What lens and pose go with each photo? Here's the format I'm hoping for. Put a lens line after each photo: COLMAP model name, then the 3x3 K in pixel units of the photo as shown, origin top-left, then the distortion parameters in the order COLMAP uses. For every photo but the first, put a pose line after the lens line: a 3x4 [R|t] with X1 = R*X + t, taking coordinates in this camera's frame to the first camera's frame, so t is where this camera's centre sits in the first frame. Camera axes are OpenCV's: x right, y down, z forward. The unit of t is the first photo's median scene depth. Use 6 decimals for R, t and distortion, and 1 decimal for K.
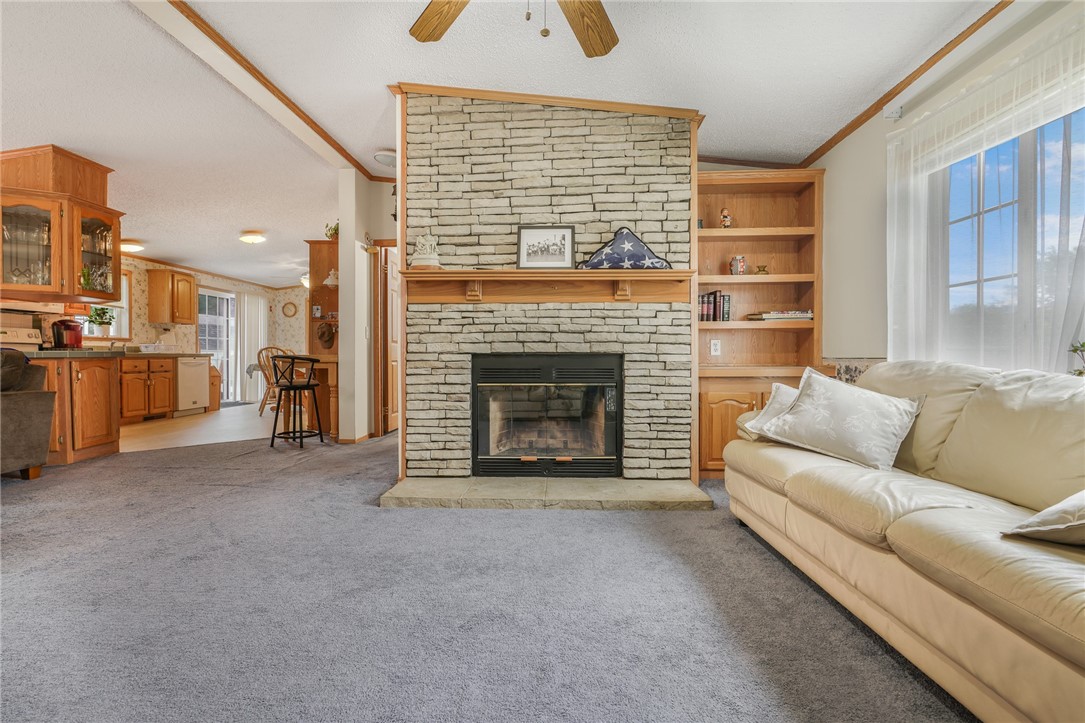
lens RADIAL K [[500.9, 0, 549.3], [0, 500.9, 358.4], [0, 0, 1]] dist [-0.003409, 0.000348]
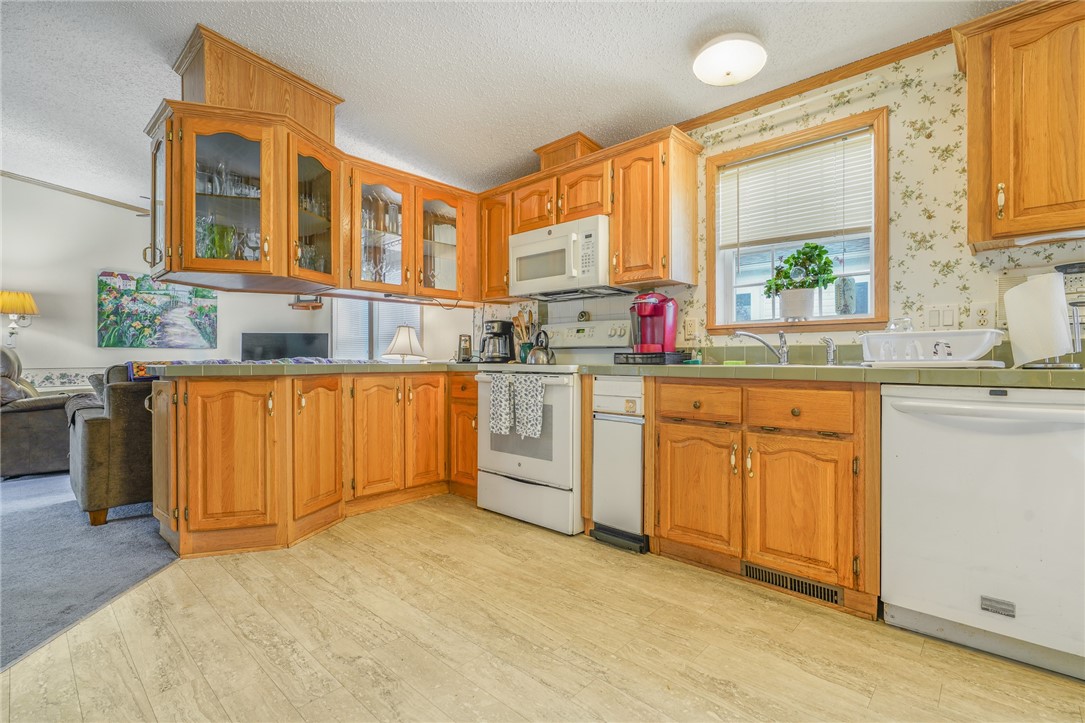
lens RADIAL K [[500.9, 0, 549.3], [0, 500.9, 358.4], [0, 0, 1]] dist [-0.003409, 0.000348]
pose [[-0.642536, 0.005087, -0.766239, -0.952785], [-0.000302, 0.999976, 0.006892, -0.035148], [0.766256, 0.004660, -0.642519, 2.182515]]
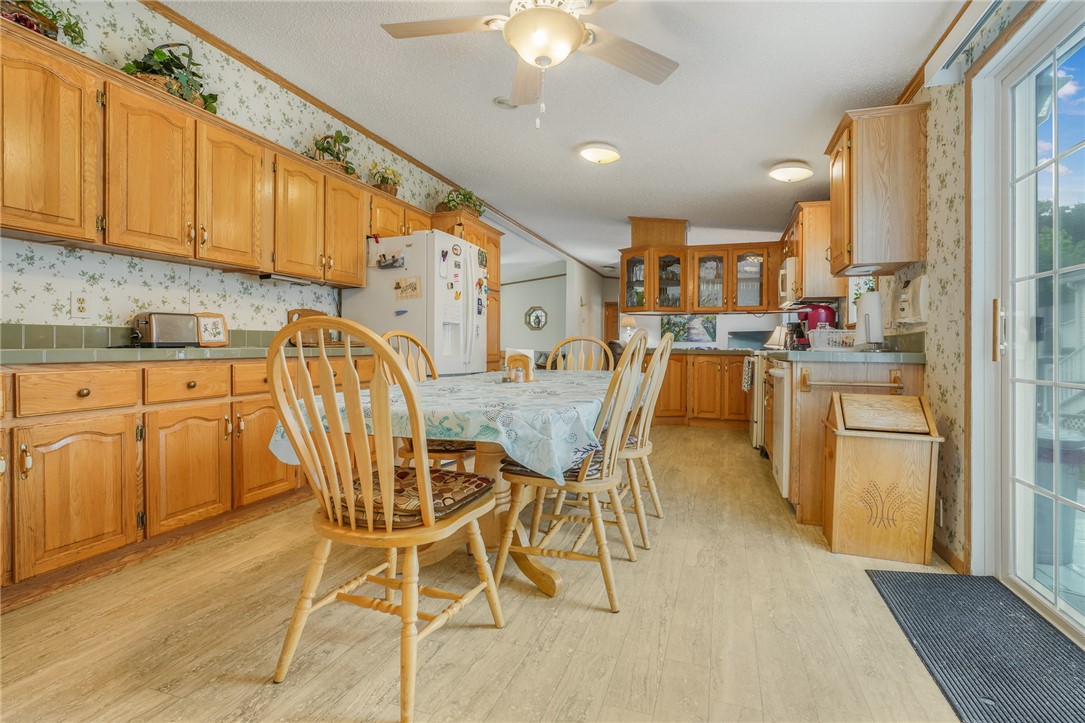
lens RADIAL K [[506.6, 0, 544.5], [0, 506.6, 359.7], [0, 0, 1]] dist [-0.001368, 0.000073]
pose [[-0.955422, -0.005581, 0.295191, -1.319606], [0.002720, 0.999612, 0.027704, -0.035367], [-0.295231, 0.027272, -0.955037, 2.967501]]
